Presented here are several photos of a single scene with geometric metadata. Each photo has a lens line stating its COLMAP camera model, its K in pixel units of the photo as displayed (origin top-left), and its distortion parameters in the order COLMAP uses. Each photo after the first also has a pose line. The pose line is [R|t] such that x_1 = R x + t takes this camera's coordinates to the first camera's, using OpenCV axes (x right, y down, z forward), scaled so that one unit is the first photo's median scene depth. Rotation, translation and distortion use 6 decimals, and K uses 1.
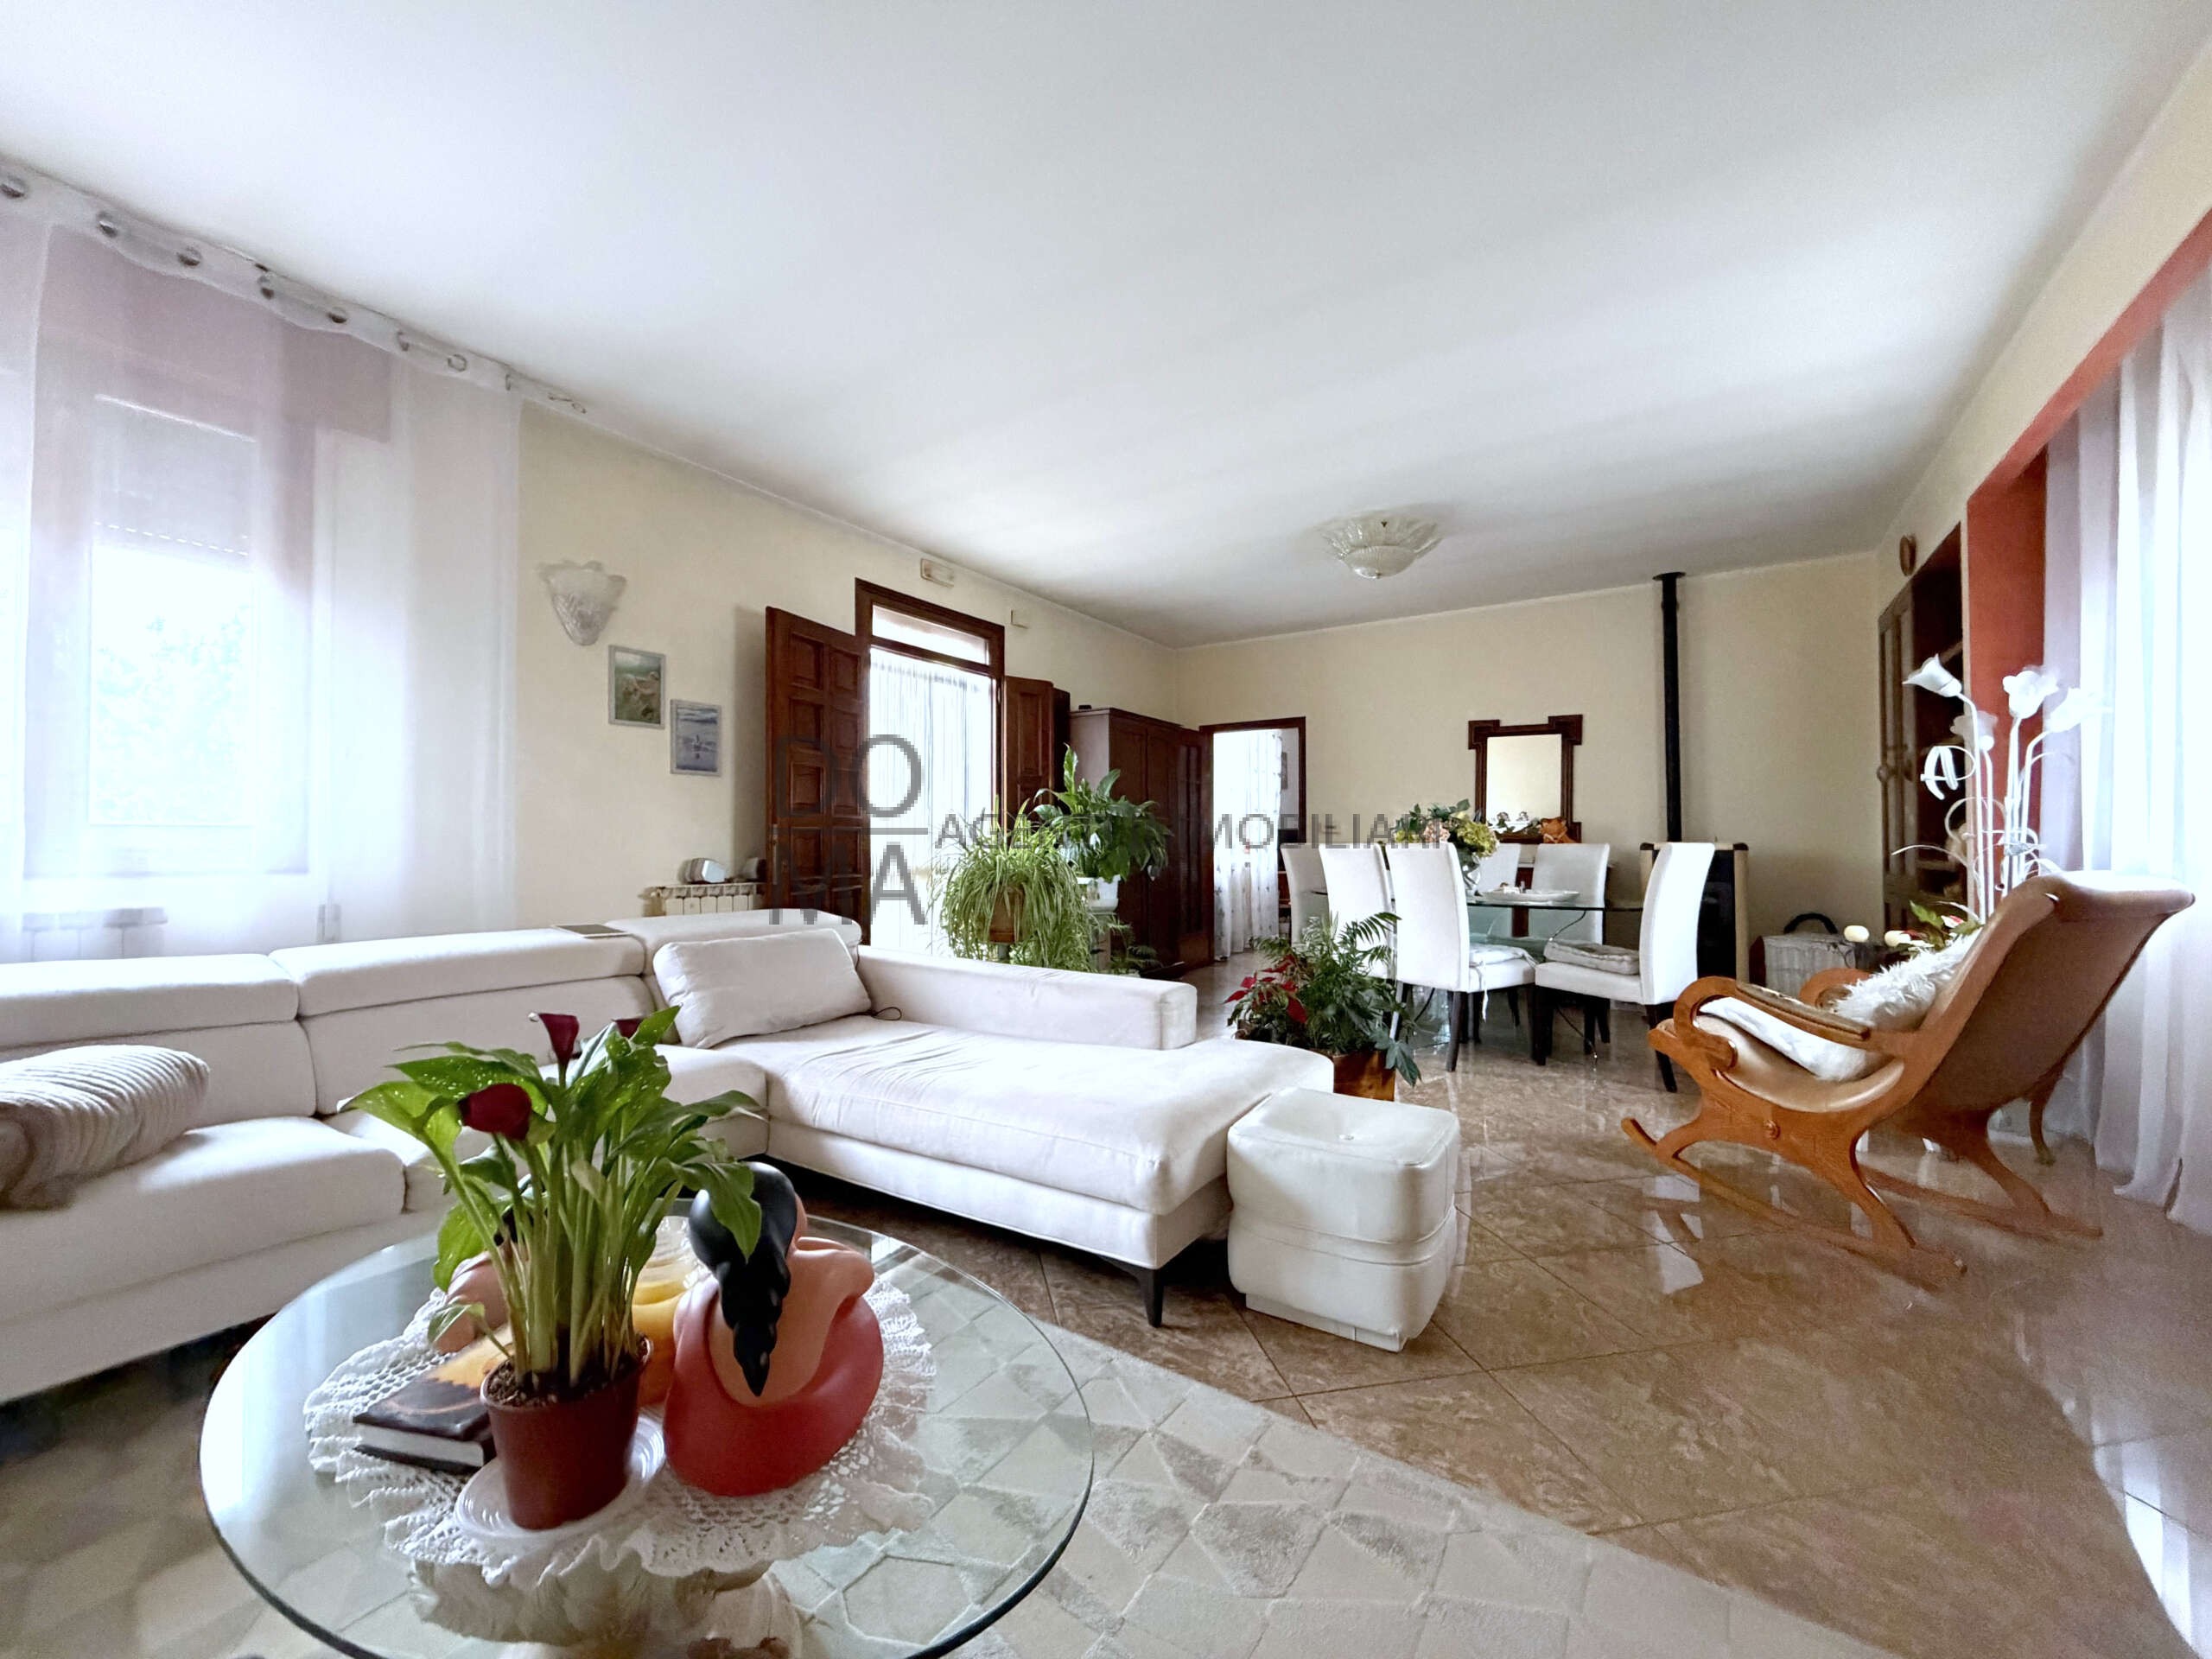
lens RADIAL K [[882.1, 0, 1092.4], [0, 882.1, 832.6], [0, 0, 1]] dist [-0.001504, 0.000056]
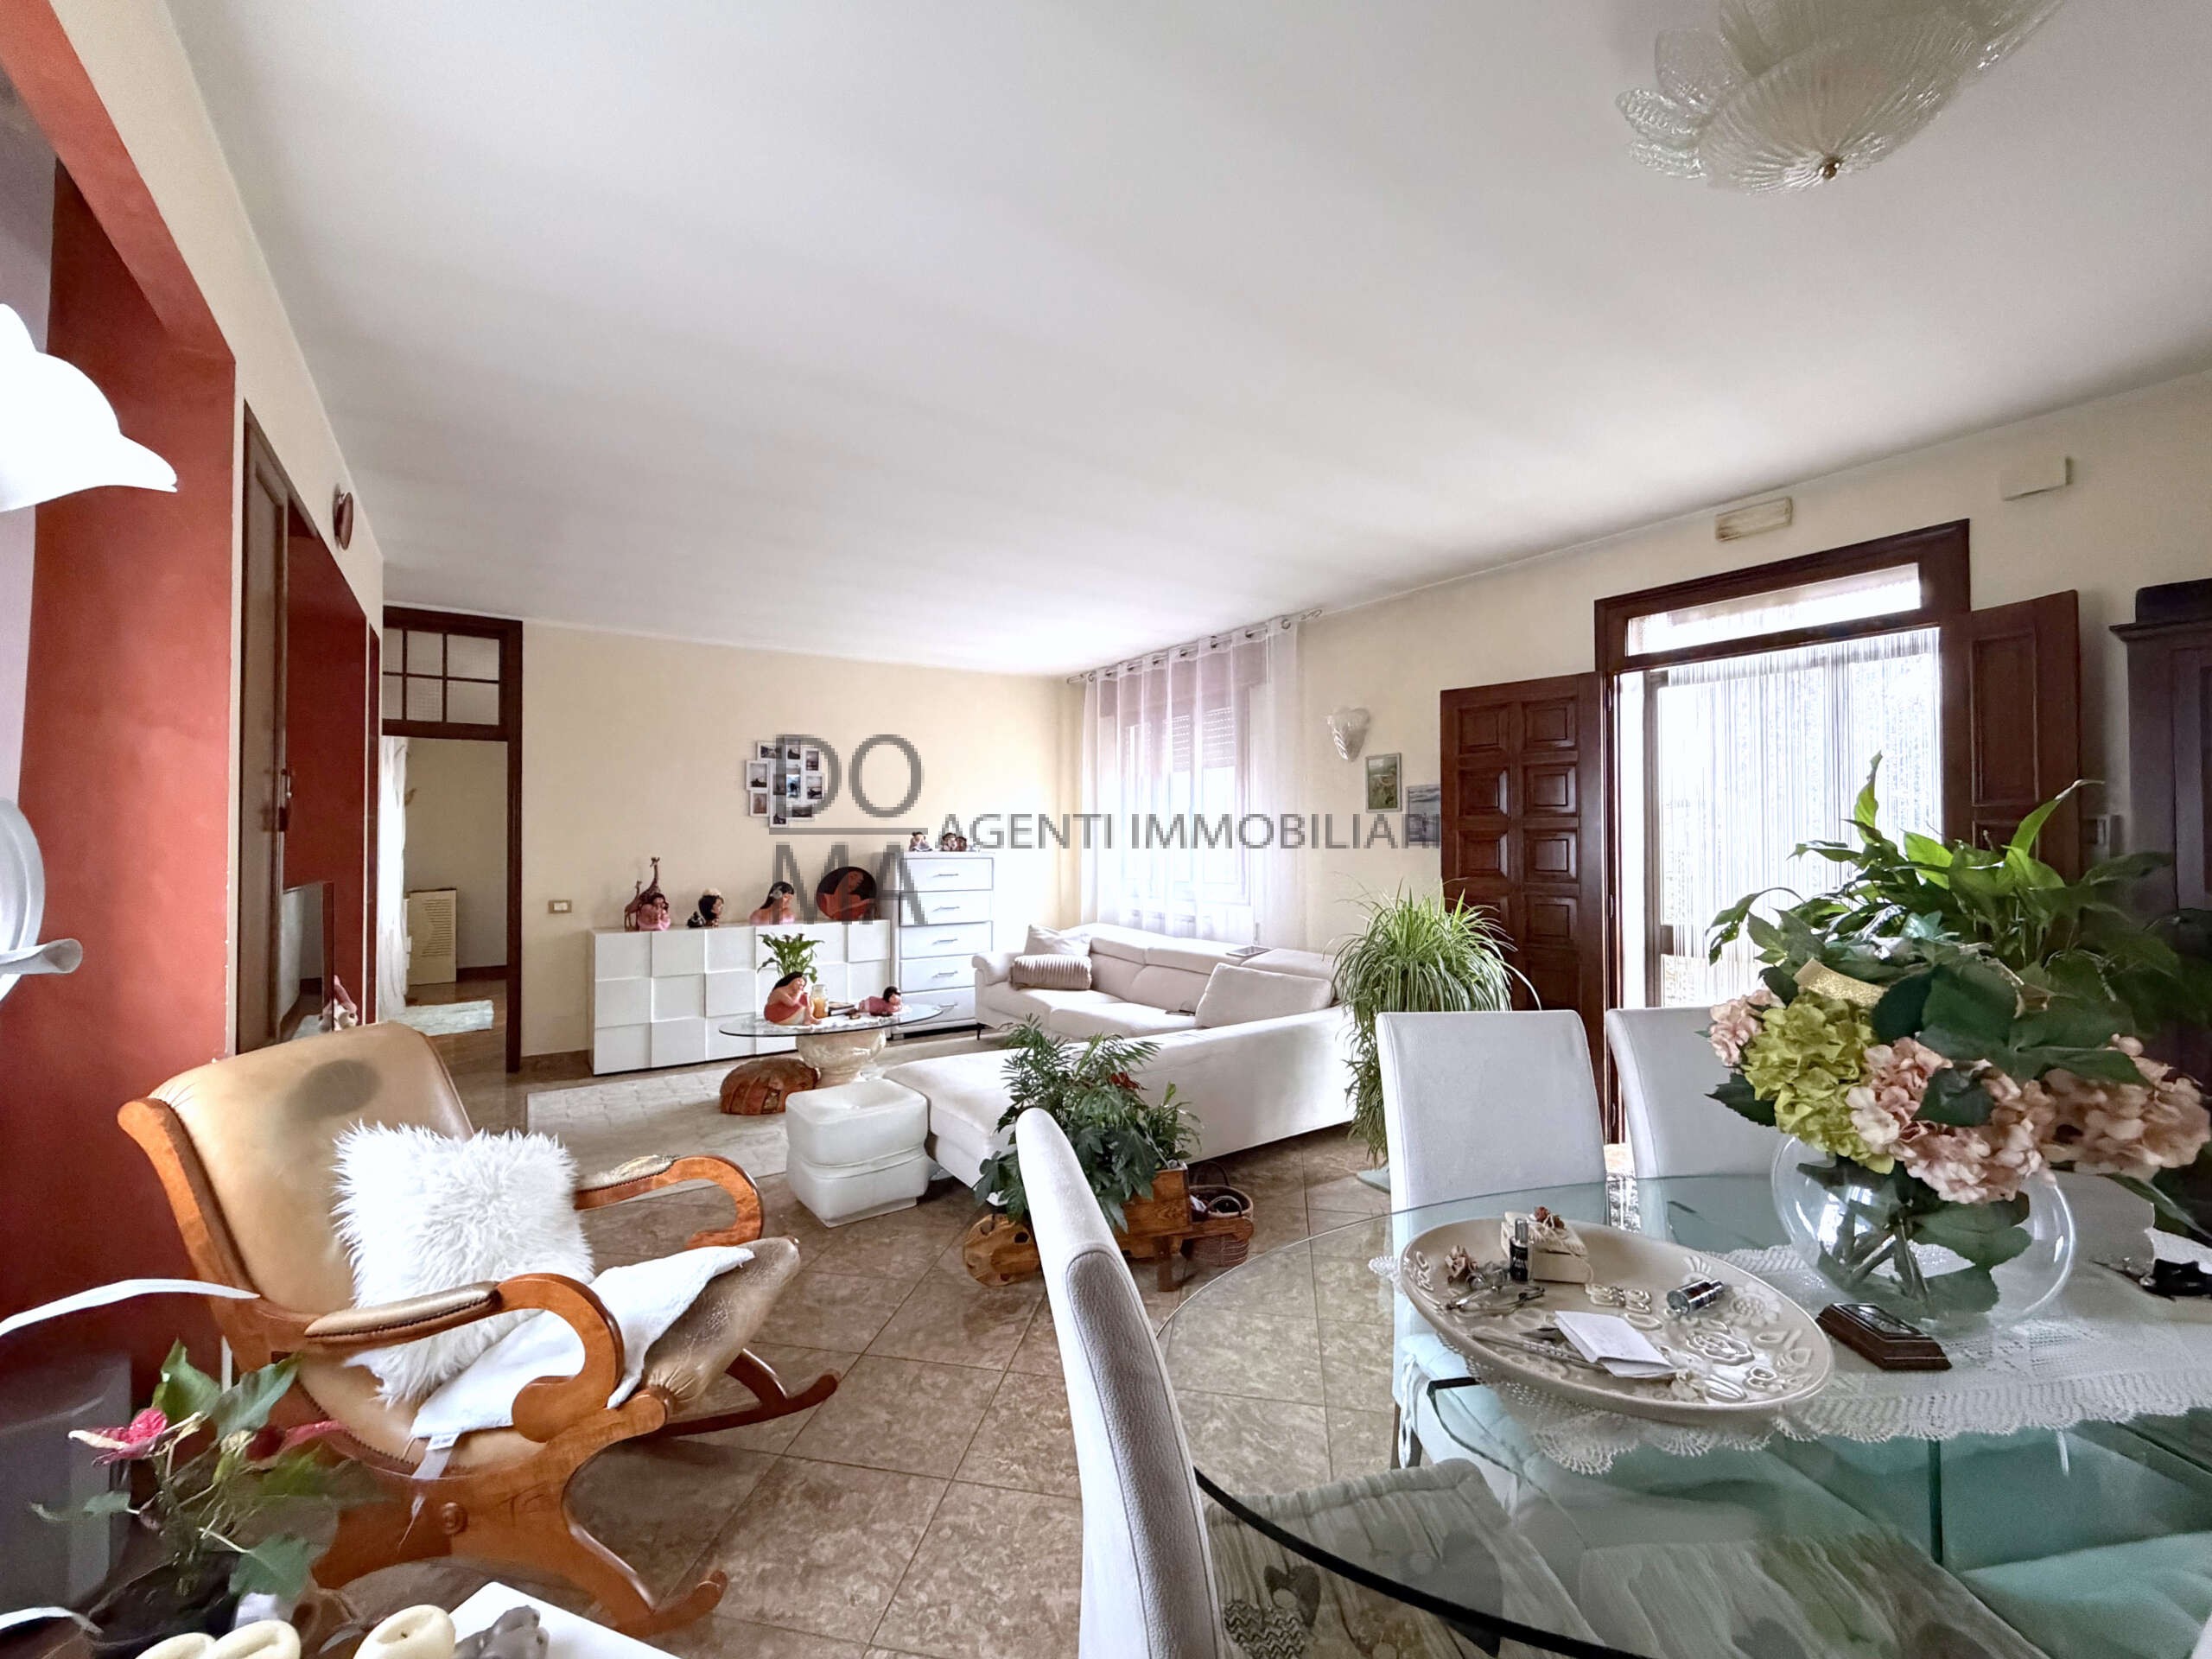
lens RADIAL K [[882.1, 0, 1101.1], [0, 882.1, 834.3], [0, 0, 1]] dist [-0.001504, 0.000056]
pose [[-0.369038, -0.009114, -0.929370, 1.138651], [0.015466, 0.999753, -0.015945, -0.091407], [0.929286, -0.020258, -0.368806, 1.401770]]
